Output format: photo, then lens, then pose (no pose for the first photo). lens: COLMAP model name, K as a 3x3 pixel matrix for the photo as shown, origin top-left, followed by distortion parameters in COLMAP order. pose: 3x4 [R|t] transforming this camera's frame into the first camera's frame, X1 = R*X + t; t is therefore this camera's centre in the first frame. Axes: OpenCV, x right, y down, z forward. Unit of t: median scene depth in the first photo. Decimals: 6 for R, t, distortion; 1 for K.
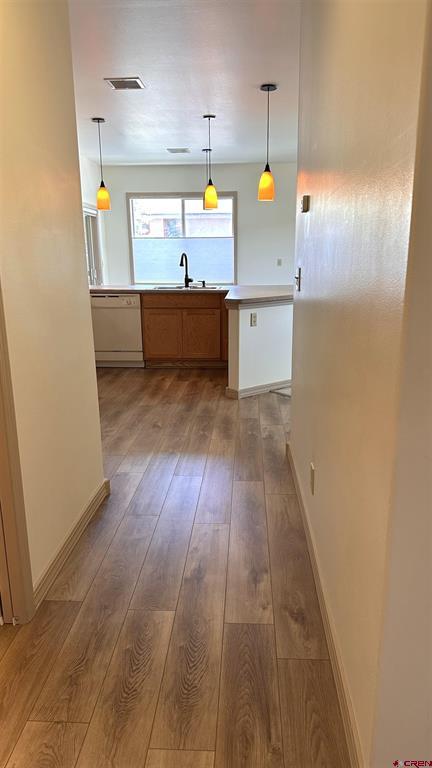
lens RADIAL K [[537.9, 0, 216.0], [0, 537.9, 384.0], [0, 0, 1]] dist [0.086315, -0.000014]
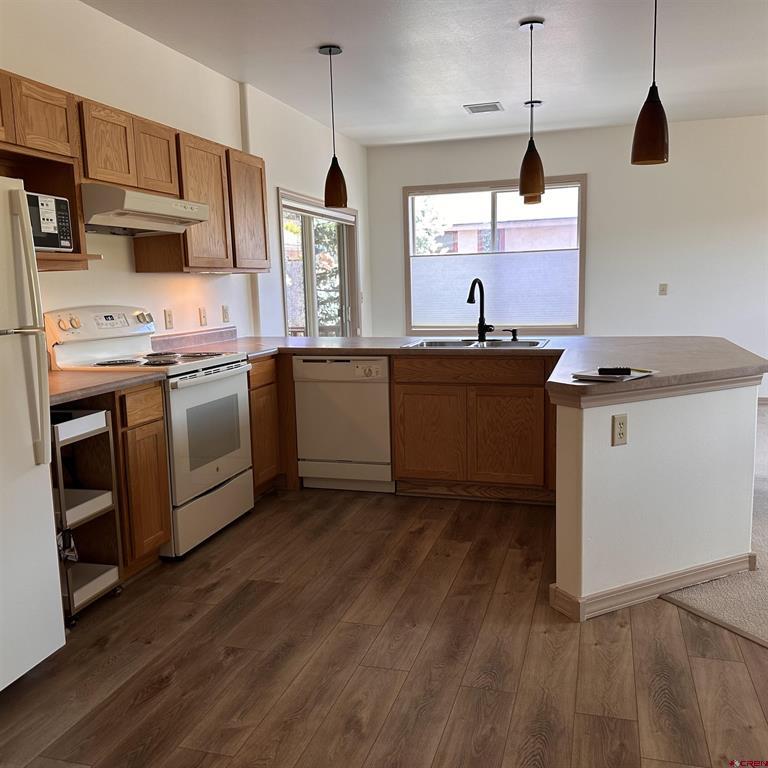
lens RADIAL K [[712.5, 0, 384.0], [0, 712.5, 384.0], [0, 0, 1]] dist [0.187310, -0.386585]
pose [[0.972797, 0.016437, -0.231074, 0.016928], [-0.037329, 0.995567, -0.086333, -0.080087], [0.228630, 0.092610, 0.969098, 0.328512]]
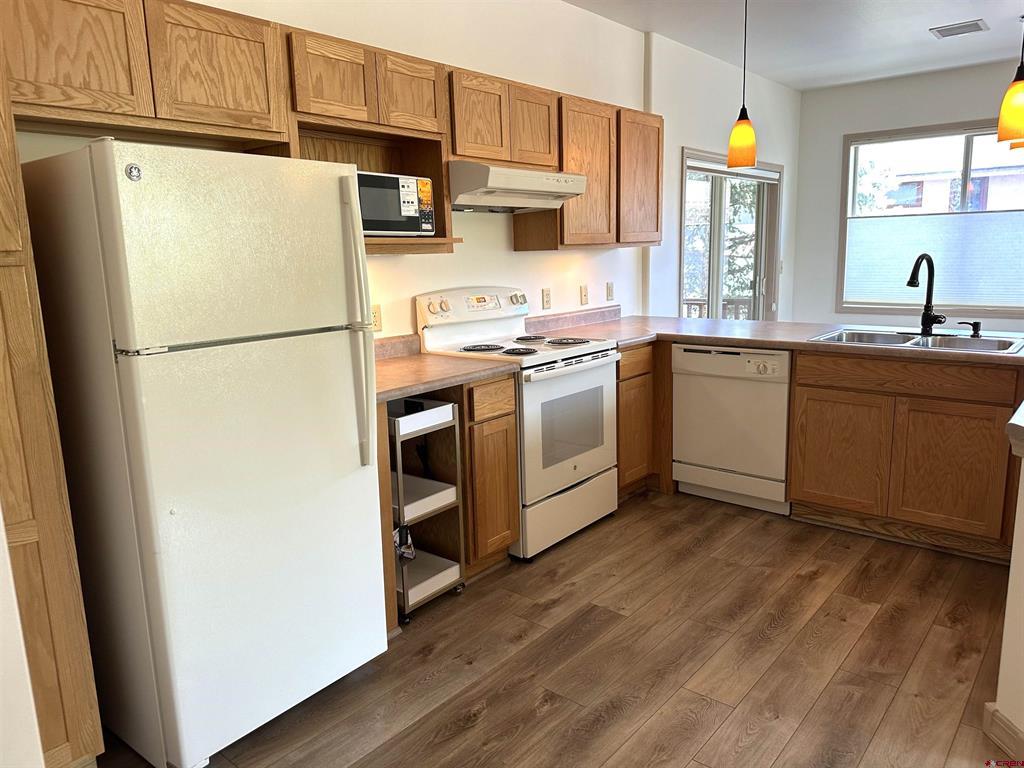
lens RADIAL K [[719.8, 0, 512.0], [0, 719.8, 384.0], [0, 0, 1]] dist [0.100693, -0.136513]
pose [[0.804735, 0.093941, -0.586154, 0.023151], [-0.118178, 0.992988, -0.003105, -0.113948], [0.581752, 0.071770, 0.810194, 0.409197]]
